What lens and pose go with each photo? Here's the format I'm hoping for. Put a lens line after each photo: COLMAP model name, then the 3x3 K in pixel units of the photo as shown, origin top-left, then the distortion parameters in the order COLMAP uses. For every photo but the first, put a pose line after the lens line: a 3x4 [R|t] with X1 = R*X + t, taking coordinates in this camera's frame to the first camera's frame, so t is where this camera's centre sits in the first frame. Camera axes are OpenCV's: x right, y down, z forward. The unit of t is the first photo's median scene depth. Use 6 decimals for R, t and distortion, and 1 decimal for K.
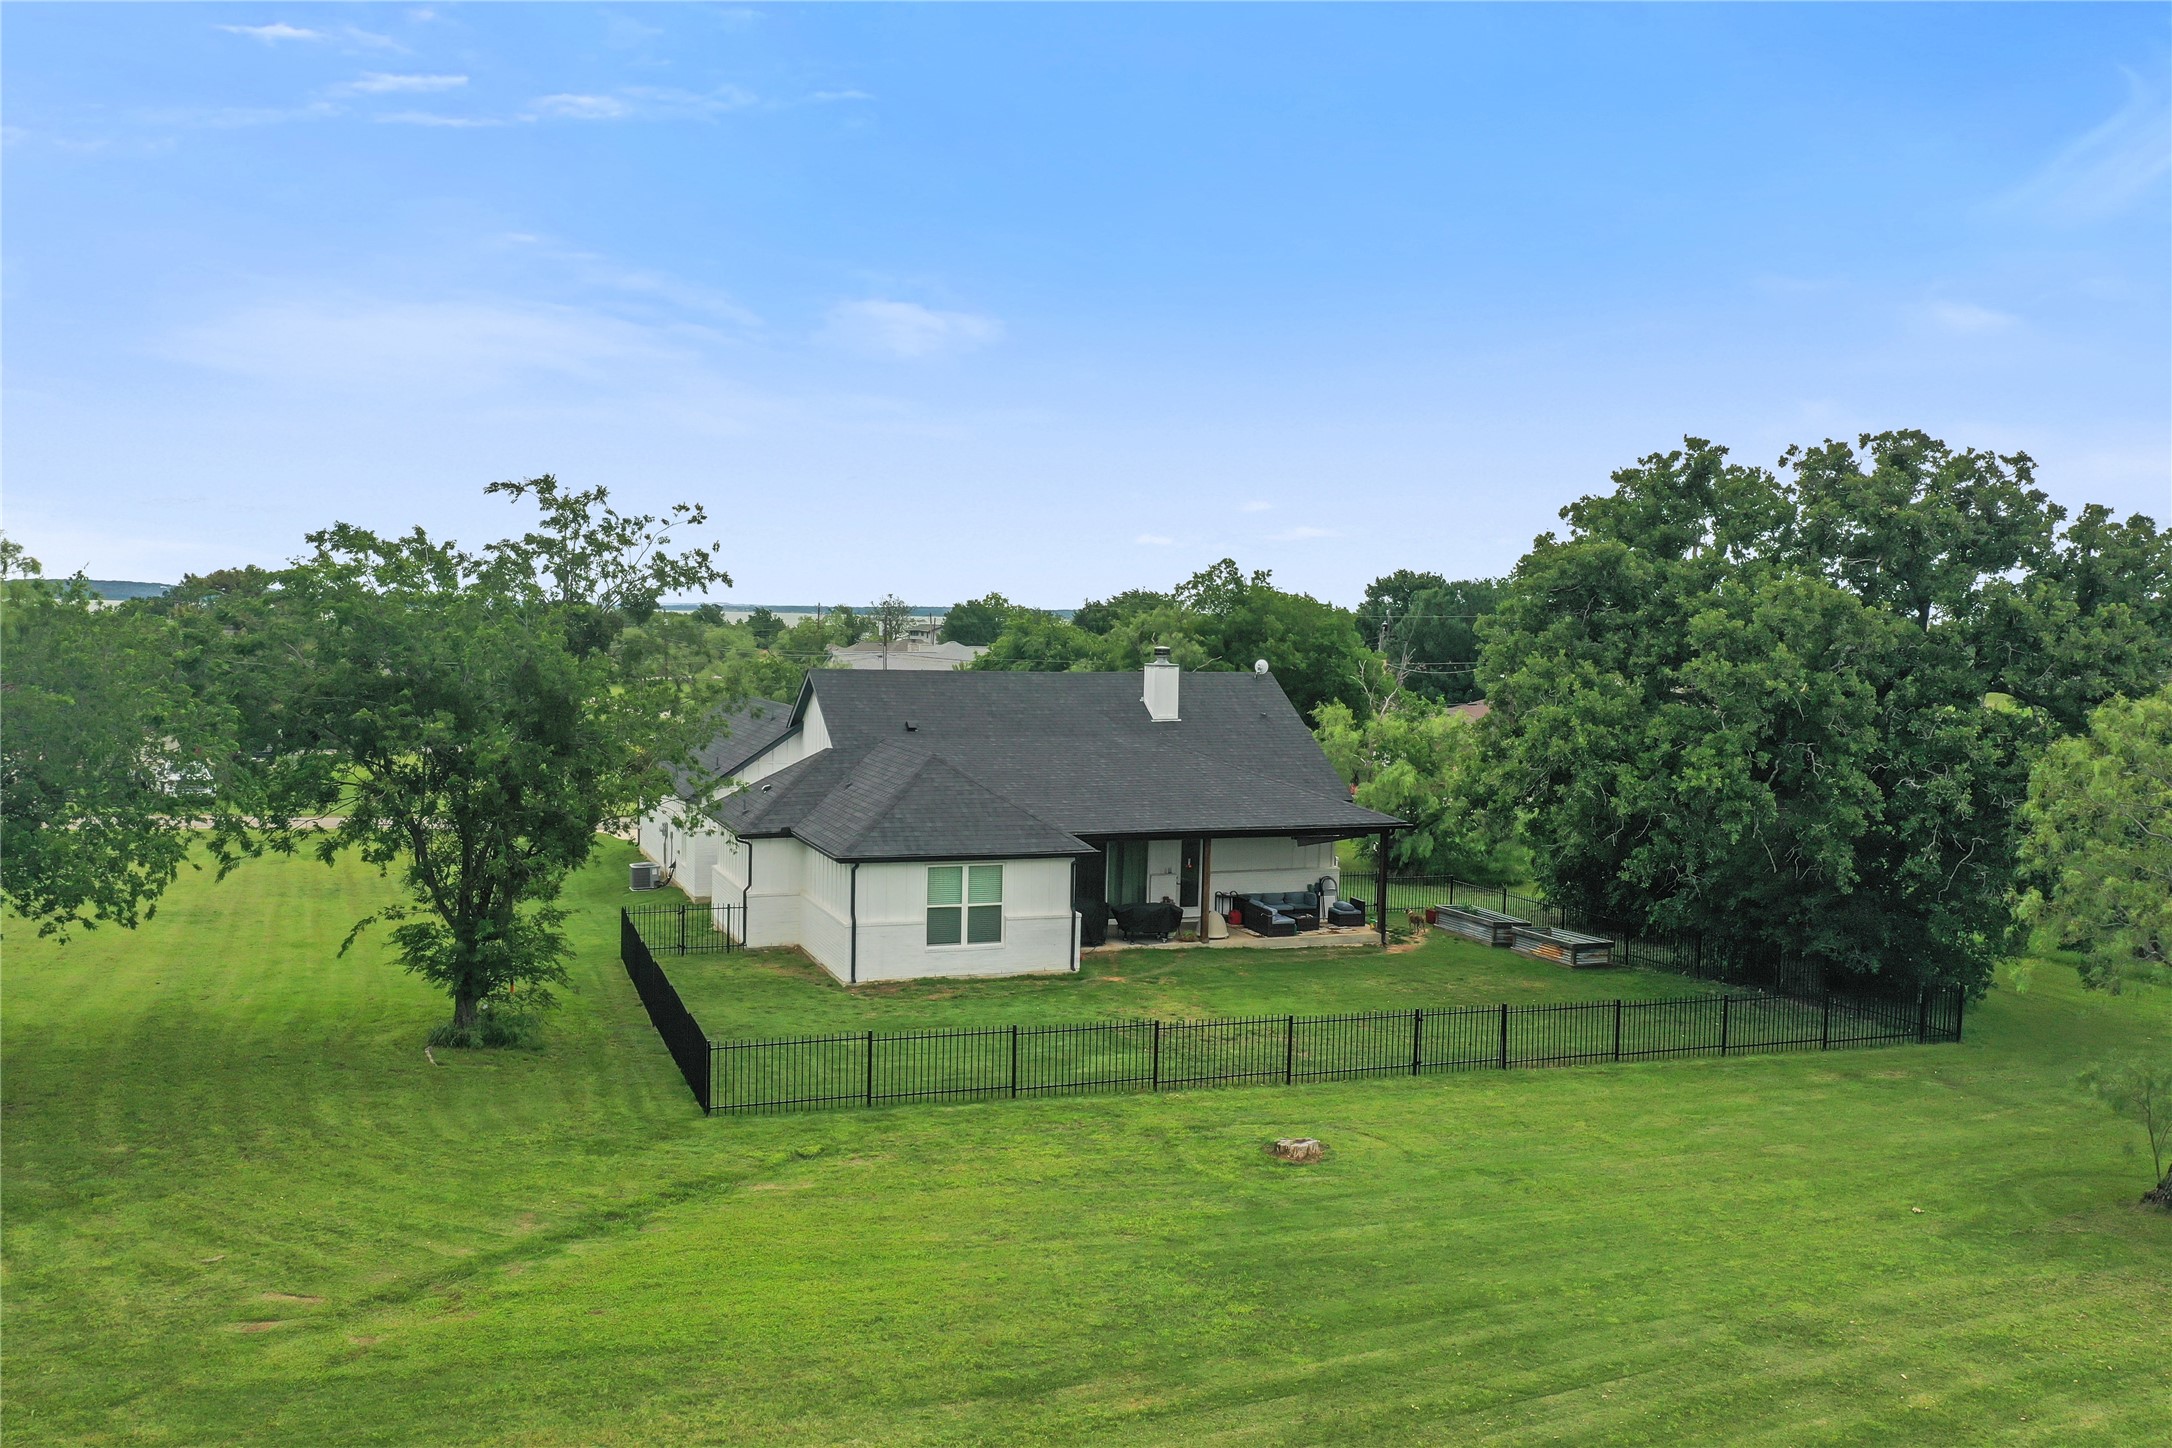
lens RADIAL K [[1774.5, 0, 1097.5], [0, 1774.5, 731.3], [0, 0, 1]] dist [0.004500, 0.003514]
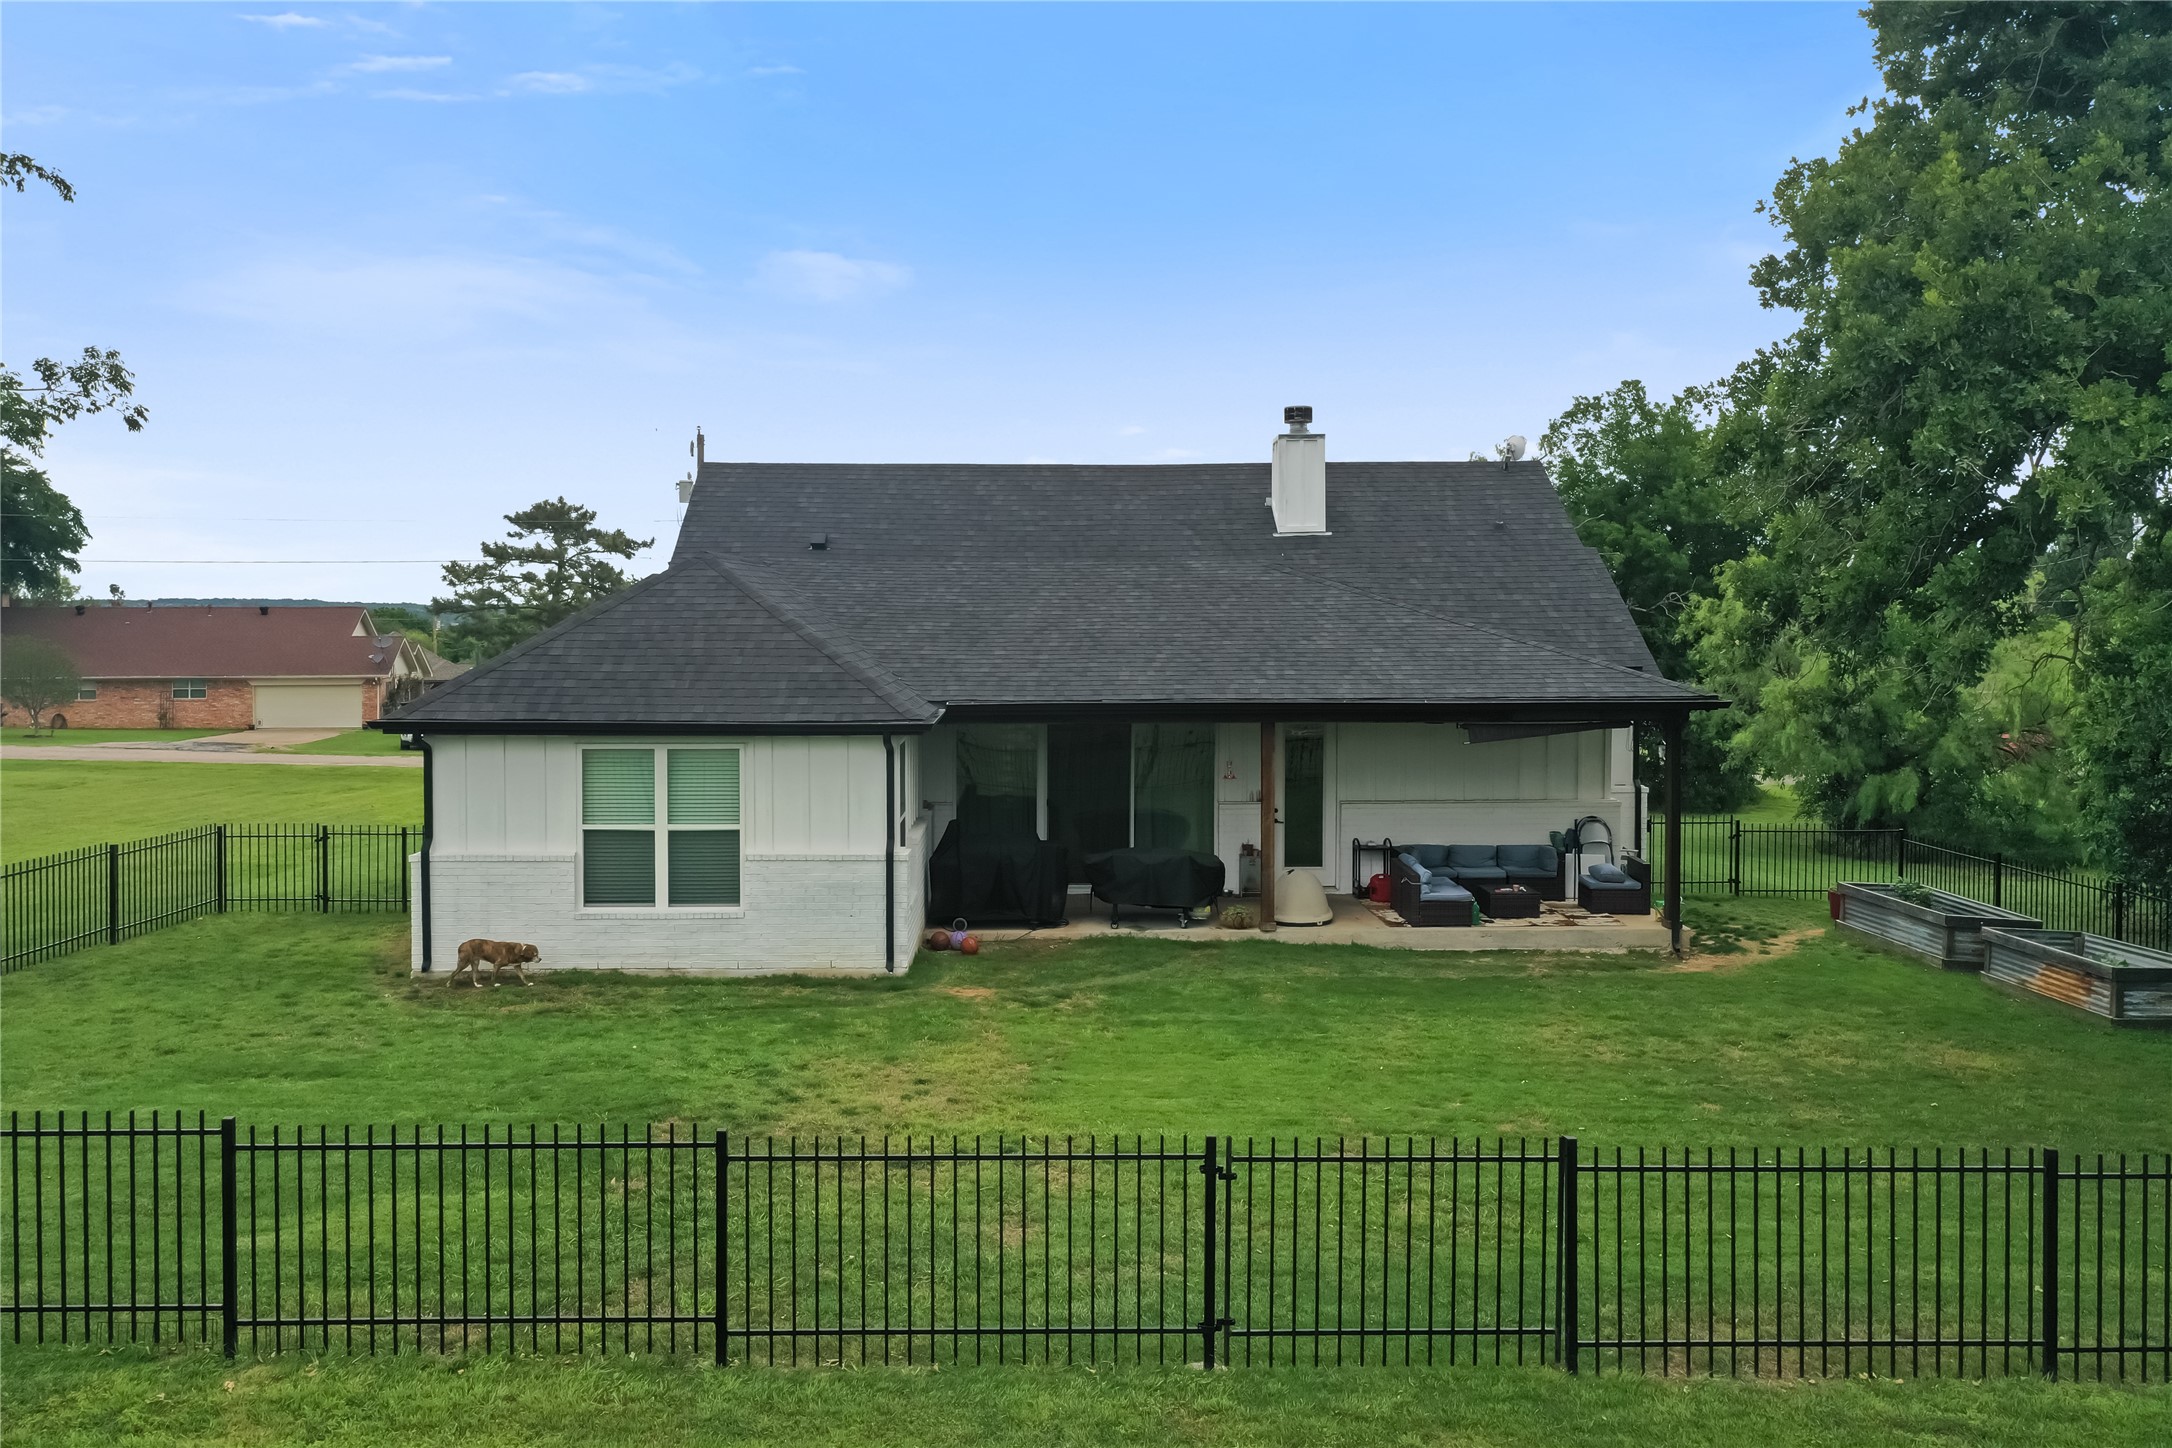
lens RADIAL K [[1734.0, 0, 1087.8], [0, 1734.0, 653.0], [0, 0, 1]] dist [0.002563, 0.000207]
pose [[0.932064, -0.019009, -0.361793, 0.221406], [0.000084, 0.998634, -0.052254, 0.076482], [0.362292, 0.048674, 0.930793, 0.602255]]
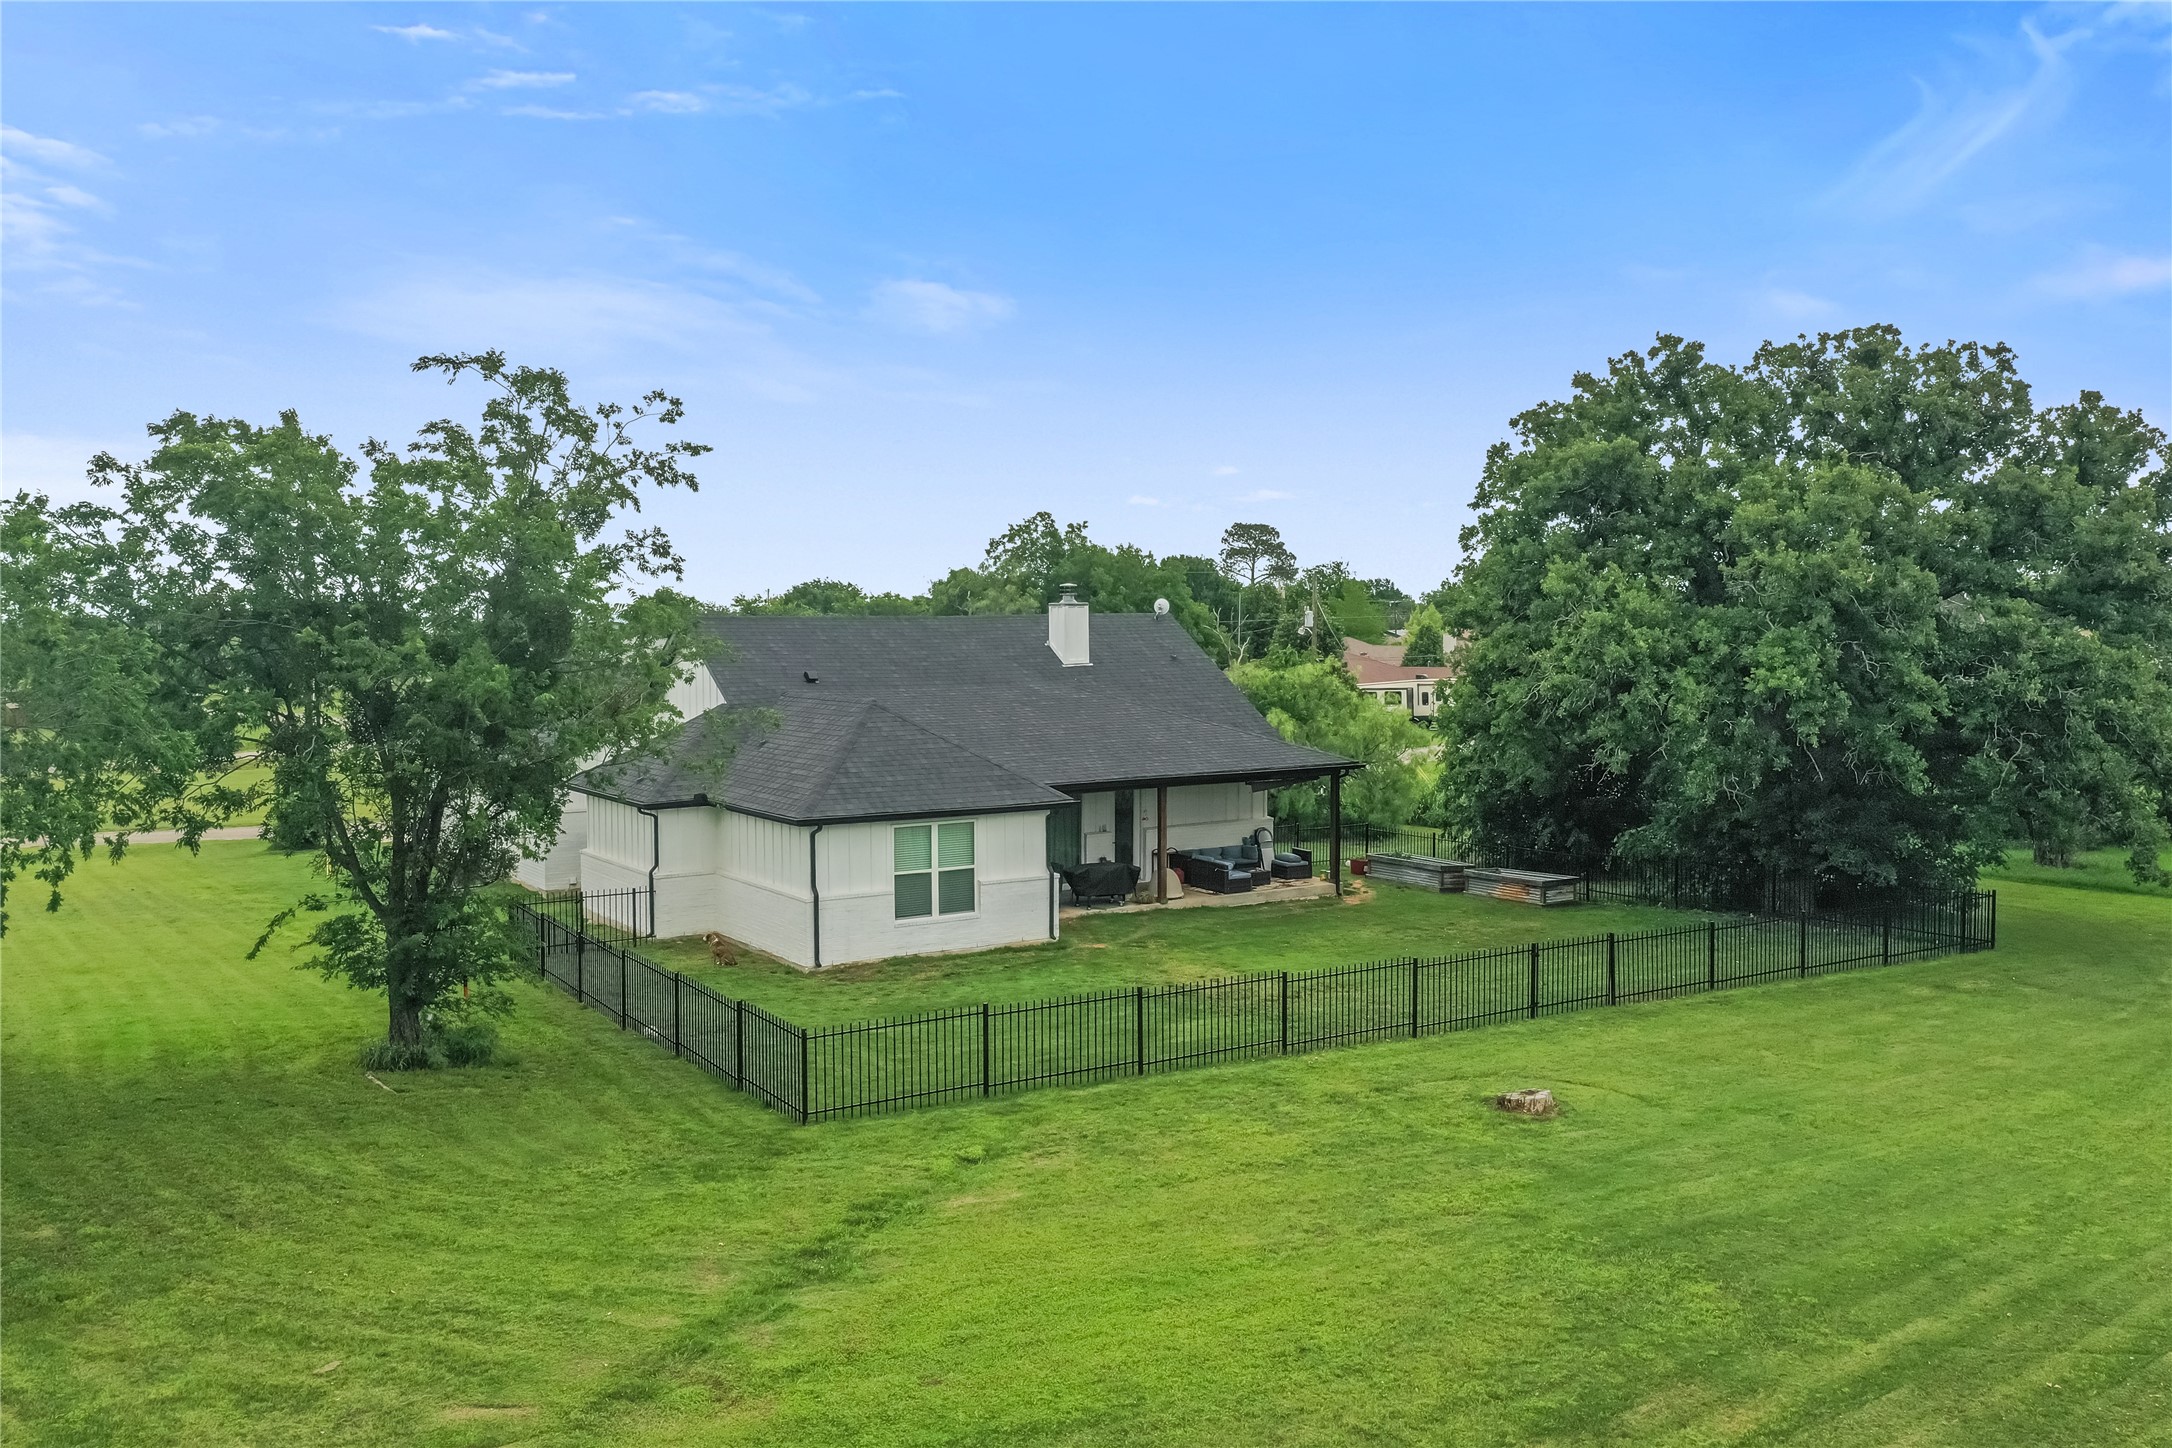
lens RADIAL K [[1792.3, 0, 1086.0], [0, 1792.3, 724.0], [0, 0, 1]] dist [0.002740, 0.002728]
pose [[0.980066, -0.041023, 0.194392, -0.173801], [0.041976, 0.999118, -0.000784, 0.031697], [-0.194188, 0.008928, 0.980924, 0.135558]]
